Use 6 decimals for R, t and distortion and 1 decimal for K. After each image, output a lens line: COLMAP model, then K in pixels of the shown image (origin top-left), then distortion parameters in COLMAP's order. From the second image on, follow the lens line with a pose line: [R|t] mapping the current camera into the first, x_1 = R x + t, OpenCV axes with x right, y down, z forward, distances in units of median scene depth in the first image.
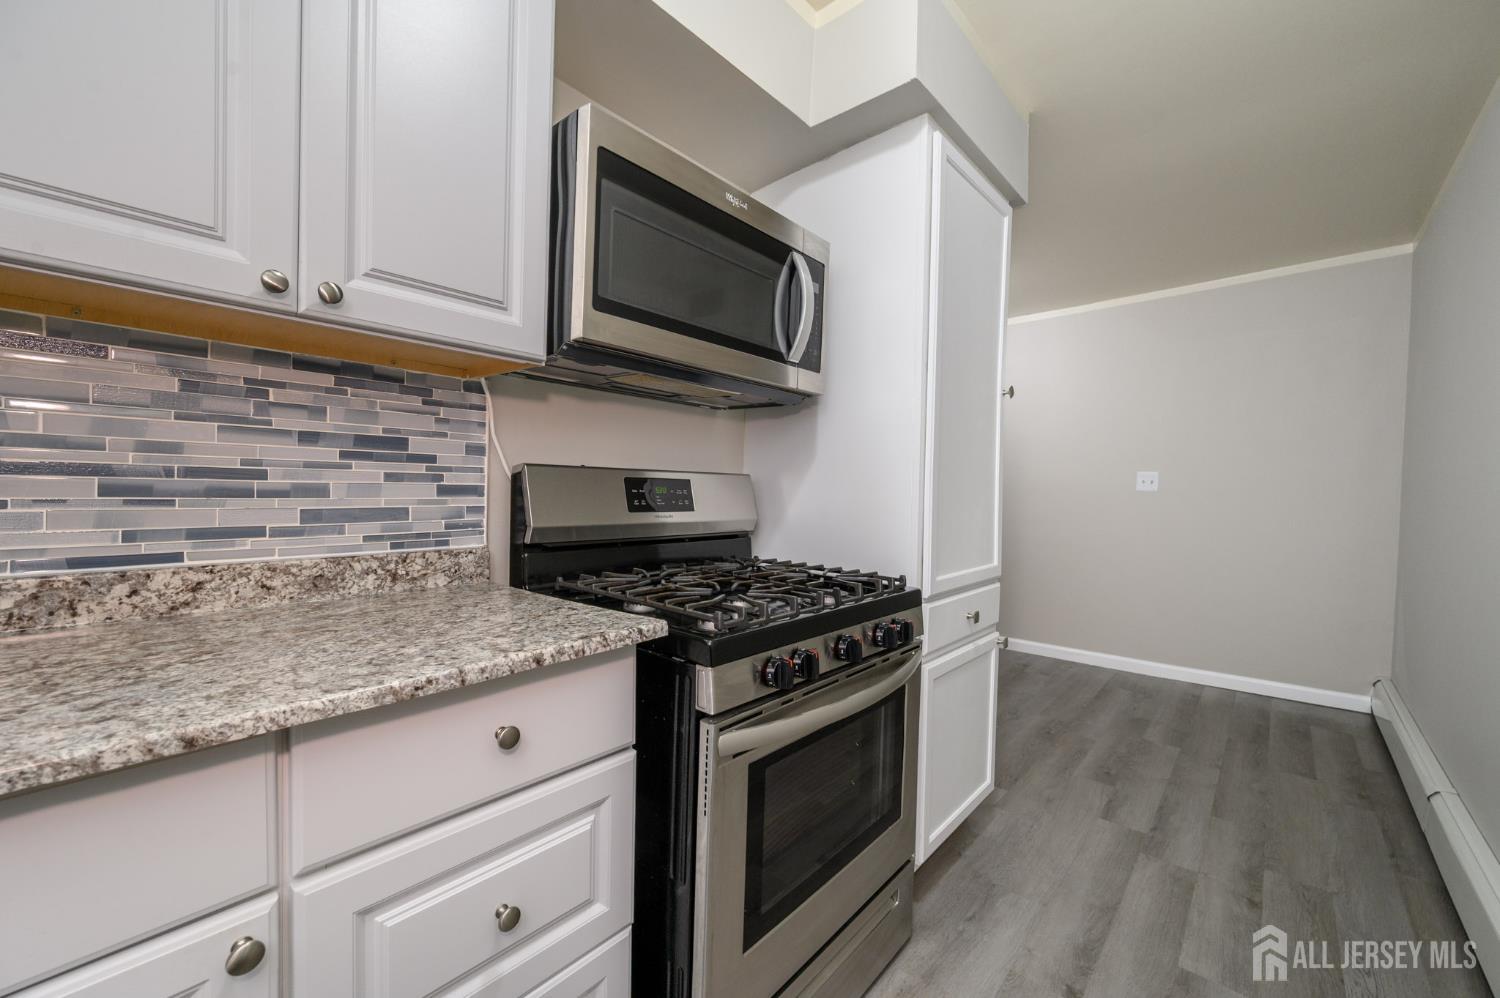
lens RADIAL K [[588.9, 0, 750.0], [0, 588.9, 499.0], [0, 0, 1]] dist [-0.000039, -0.000019]
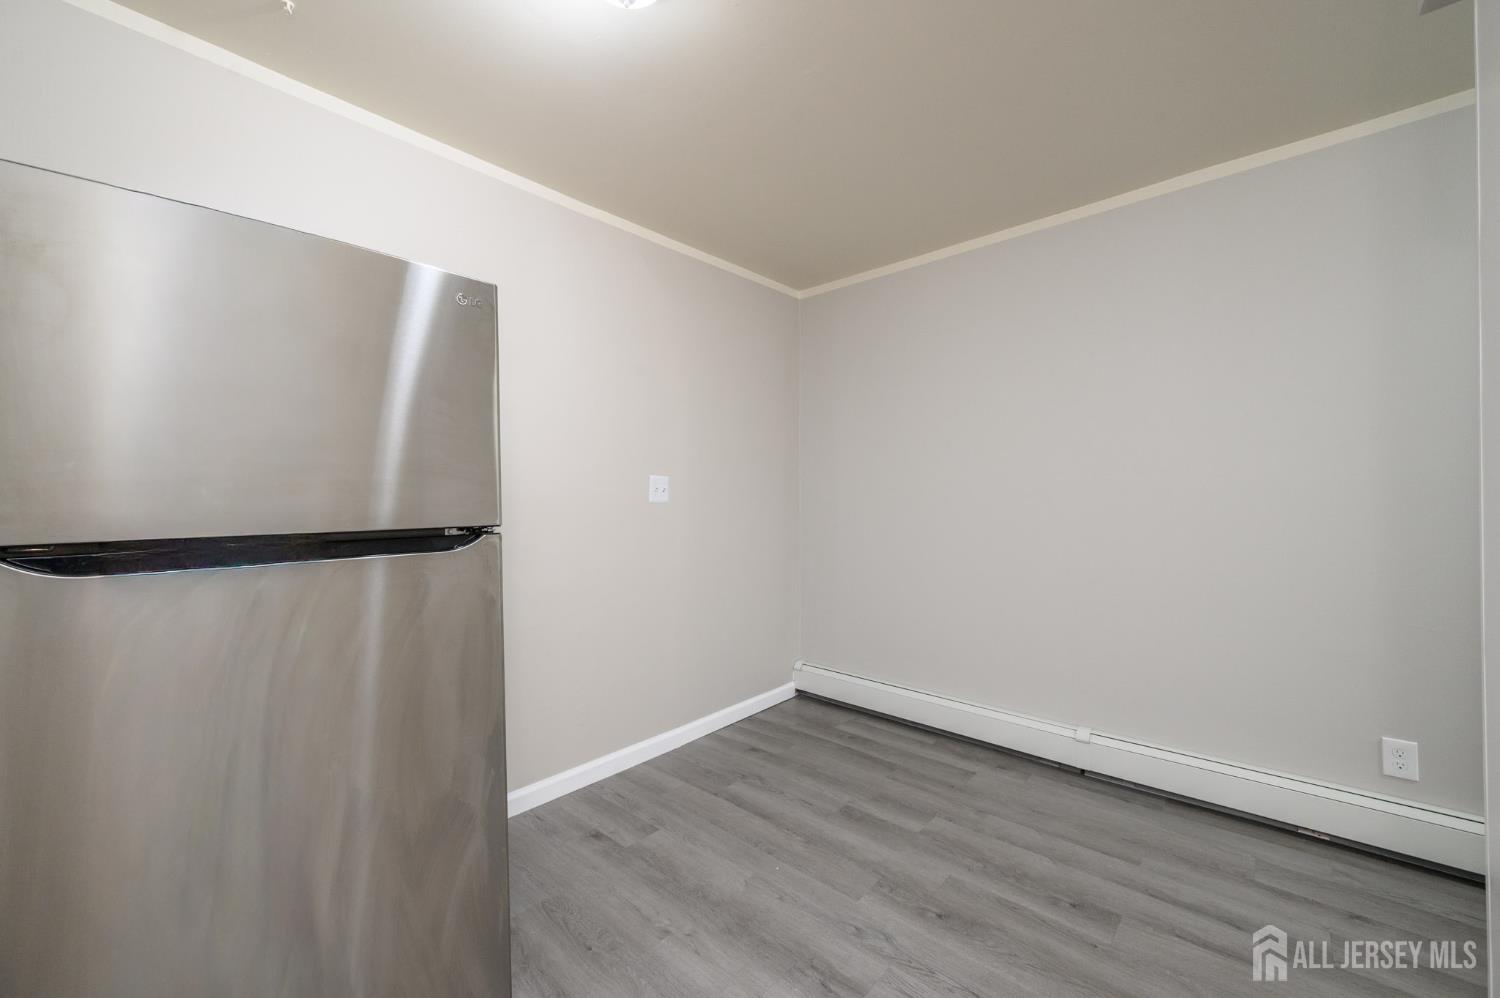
lens RADIAL K [[588.9, 0, 750.0], [0, 588.9, 499.0], [0, 0, 1]] dist [-0.000039, -0.000019]
pose [[-0.000205, -0.012619, 0.999920, -0.074300], [0.020745, 0.999705, 0.012620, -0.030928], [-0.999785, 0.020746, 0.000057, 1.115428]]
